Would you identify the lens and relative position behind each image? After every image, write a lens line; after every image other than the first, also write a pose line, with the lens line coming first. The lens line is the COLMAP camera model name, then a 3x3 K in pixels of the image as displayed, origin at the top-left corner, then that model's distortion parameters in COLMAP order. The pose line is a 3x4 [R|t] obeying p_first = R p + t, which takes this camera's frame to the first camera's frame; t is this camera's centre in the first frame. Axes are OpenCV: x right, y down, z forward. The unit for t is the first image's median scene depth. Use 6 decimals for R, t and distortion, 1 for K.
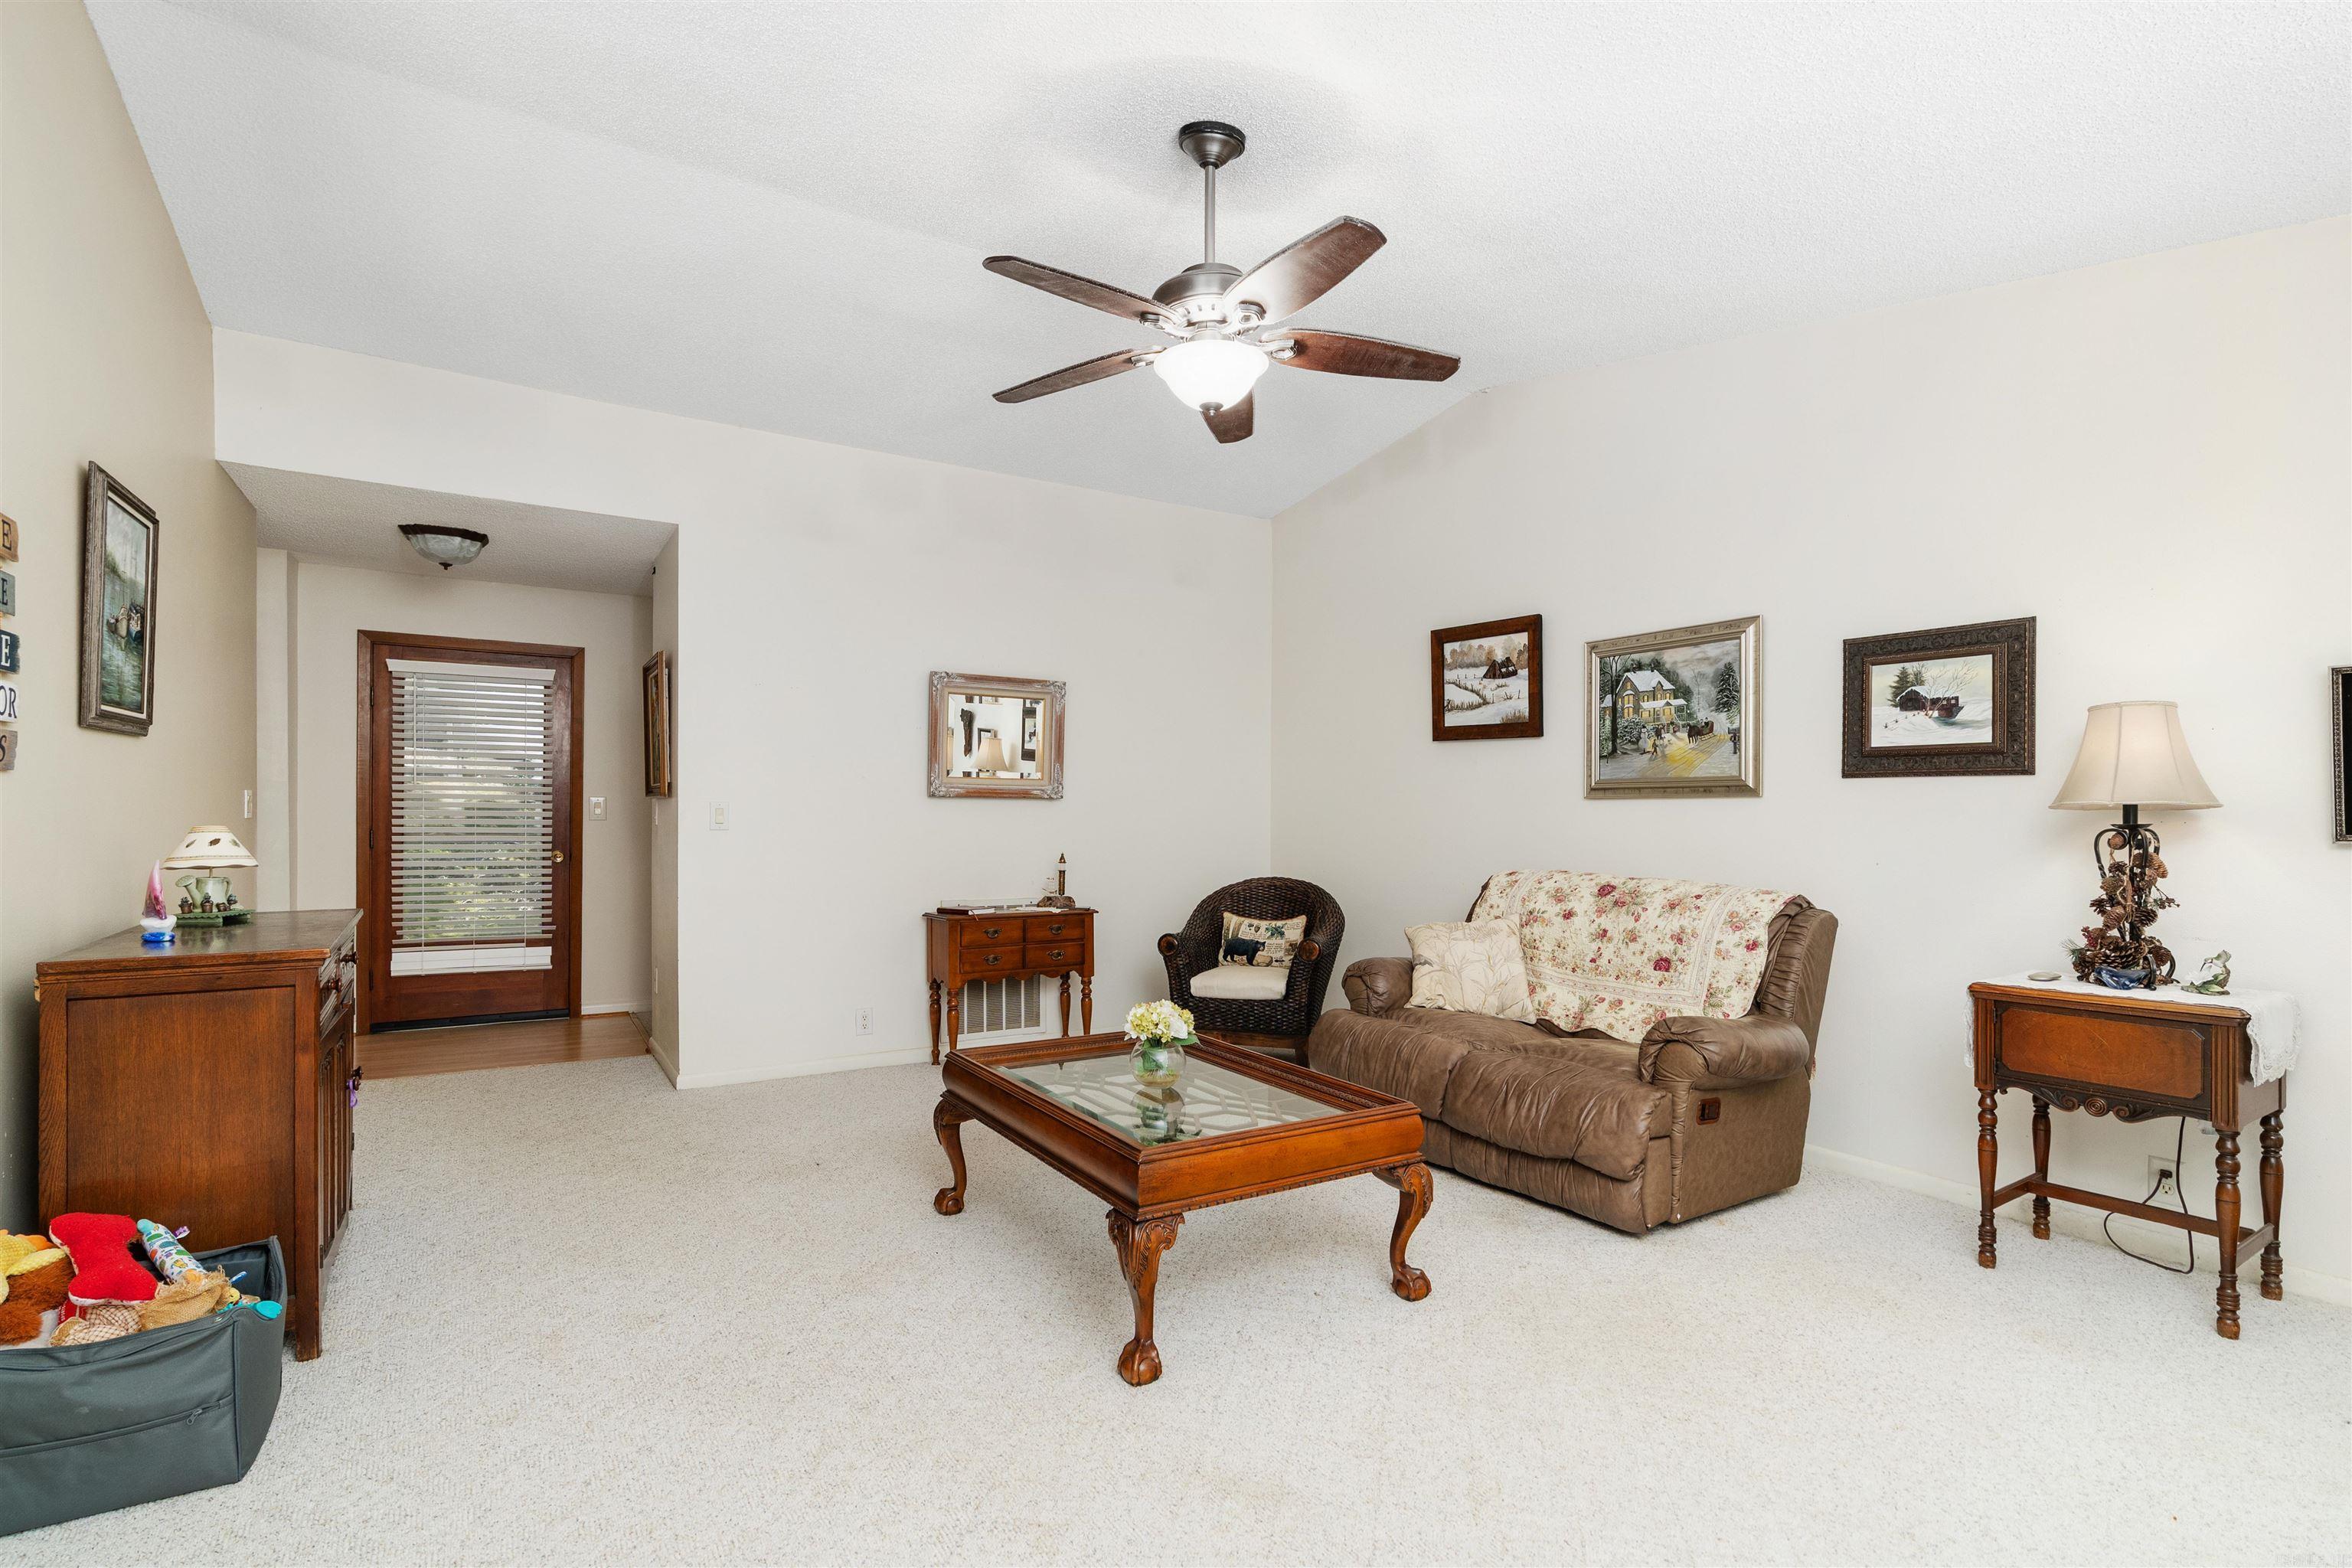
lens RADIAL K [[1094.9, 0, 1194.8], [0, 1094.9, 818.3], [0, 0, 1]] dist [-0.001522, -0.001505]
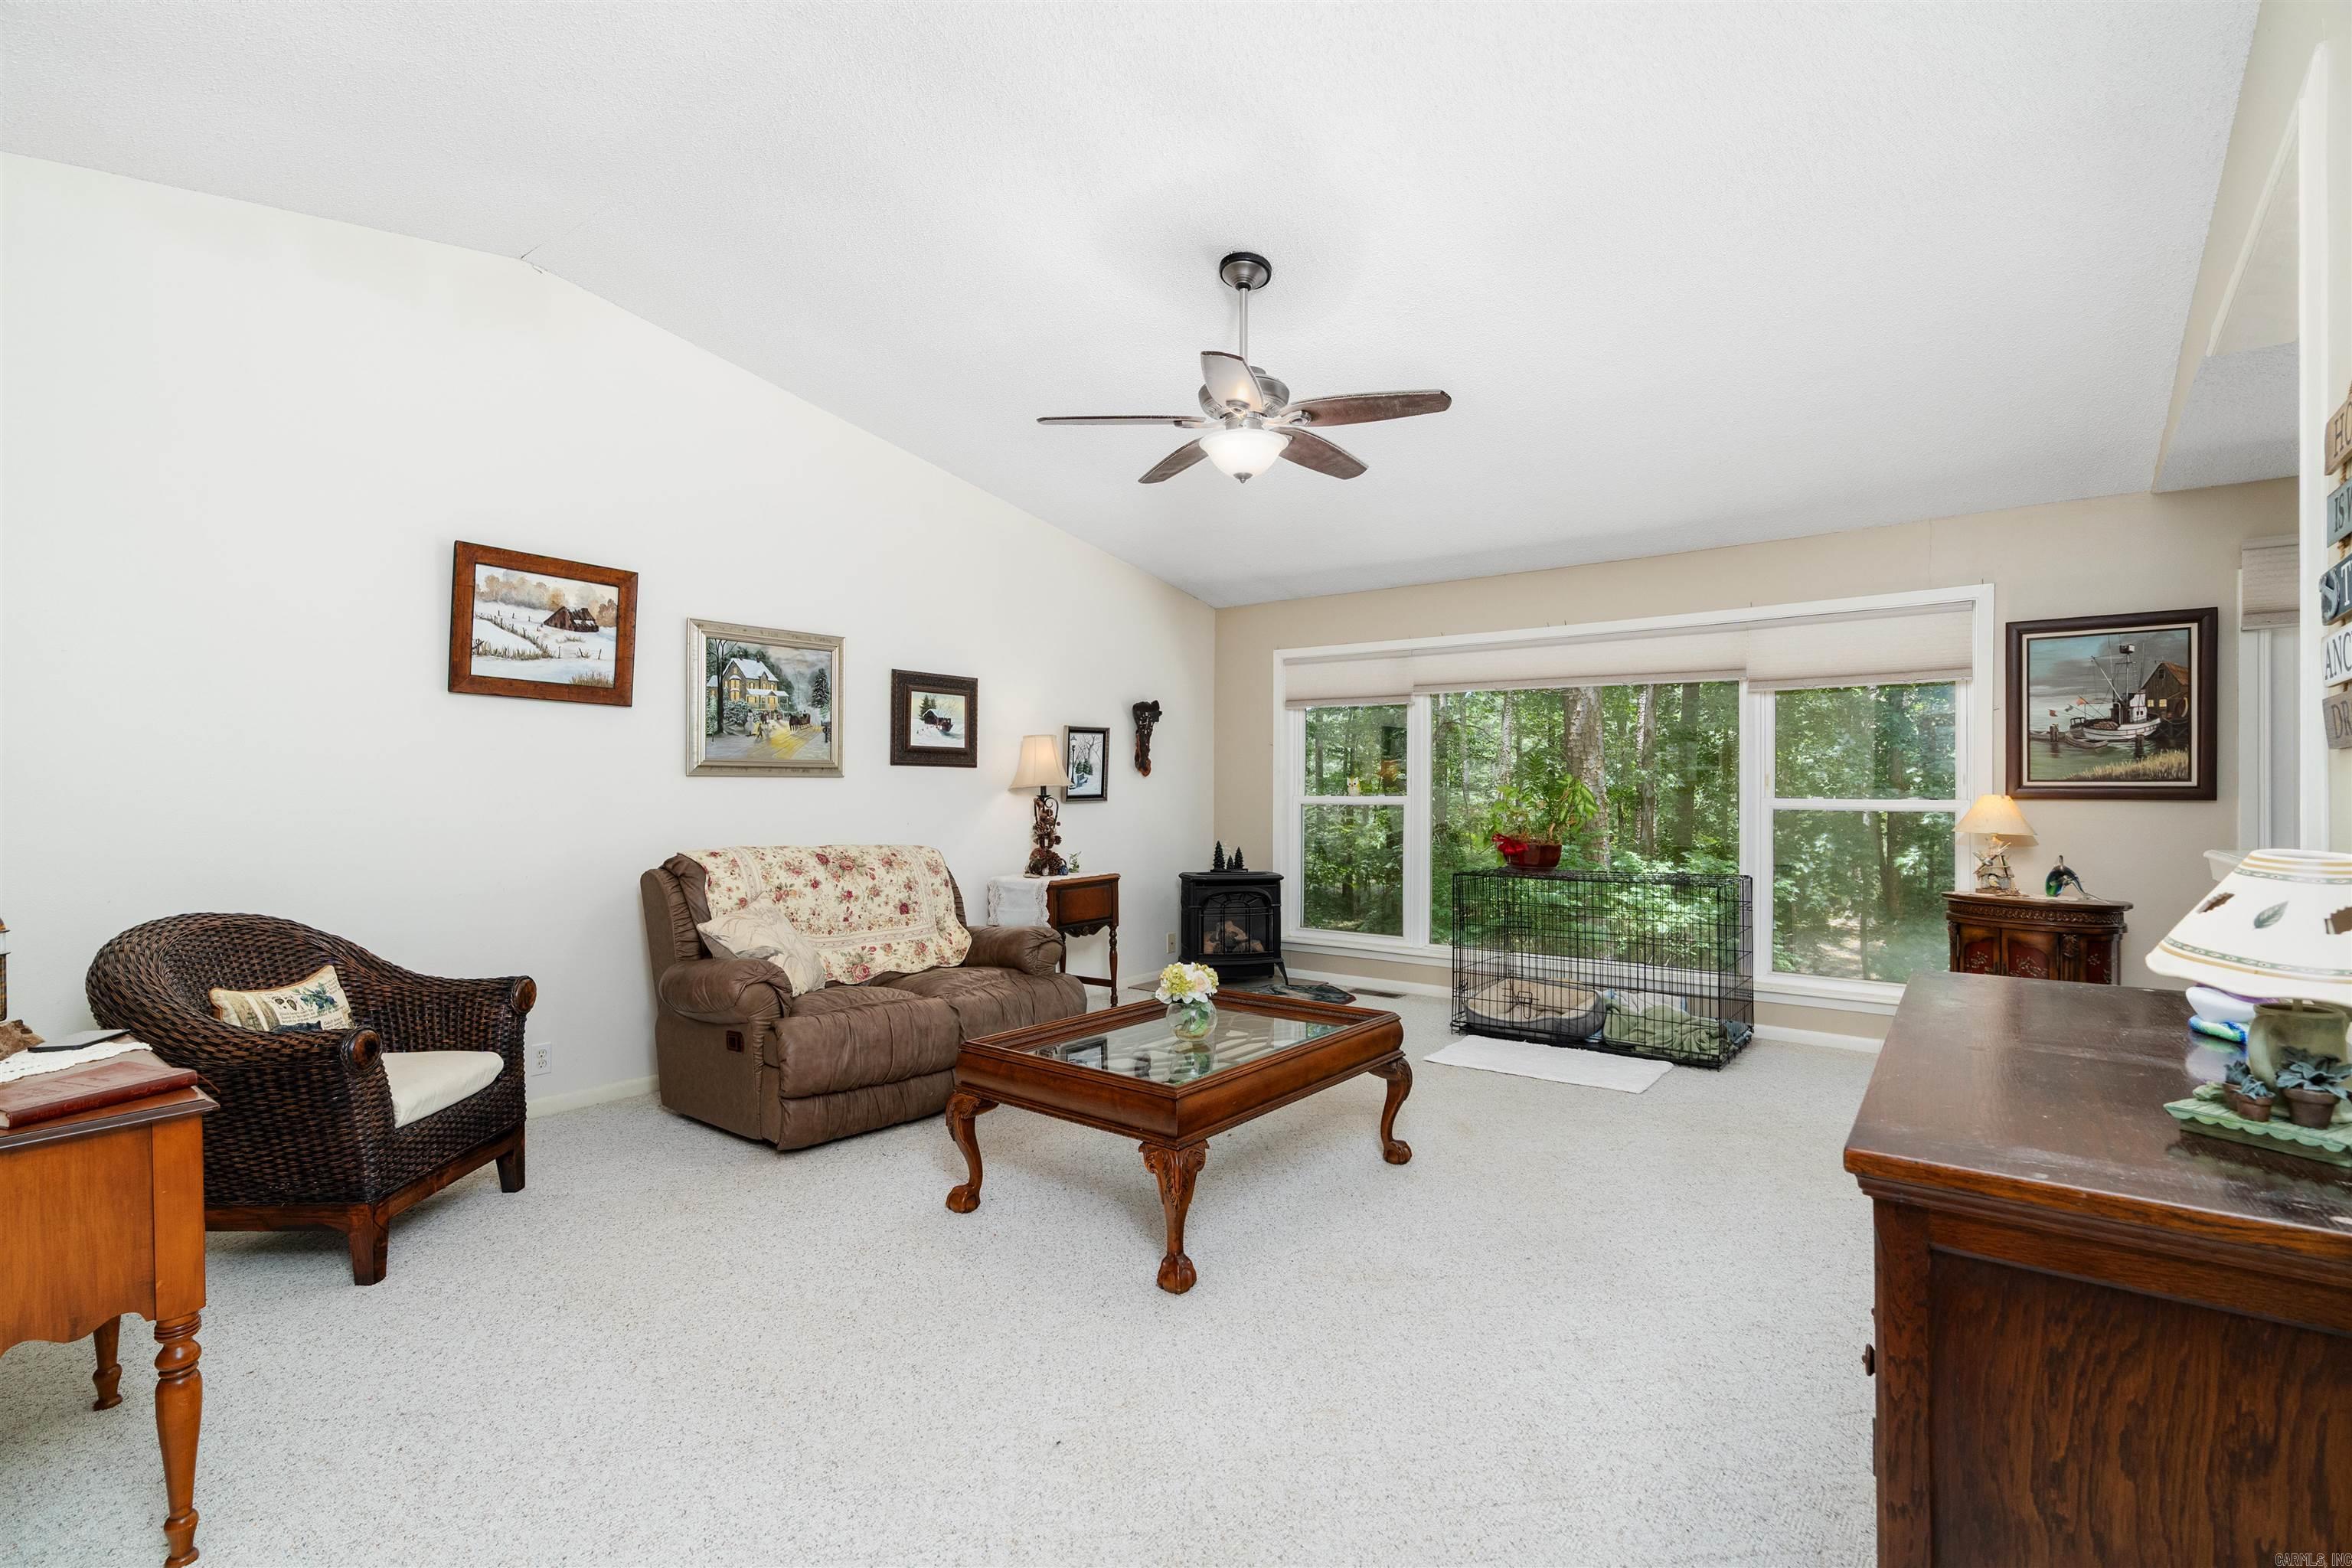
lens RADIAL K [[1094.9, 0, 1178.0], [0, 1094.9, 789.5], [0, 0, 1]] dist [-0.001522, -0.001505]
pose [[-0.320030, -0.006165, 0.947387, -0.768245], [0.001534, 0.999974, 0.007026, -0.012611], [-0.947406, 0.003701, -0.320012, 0.955486]]
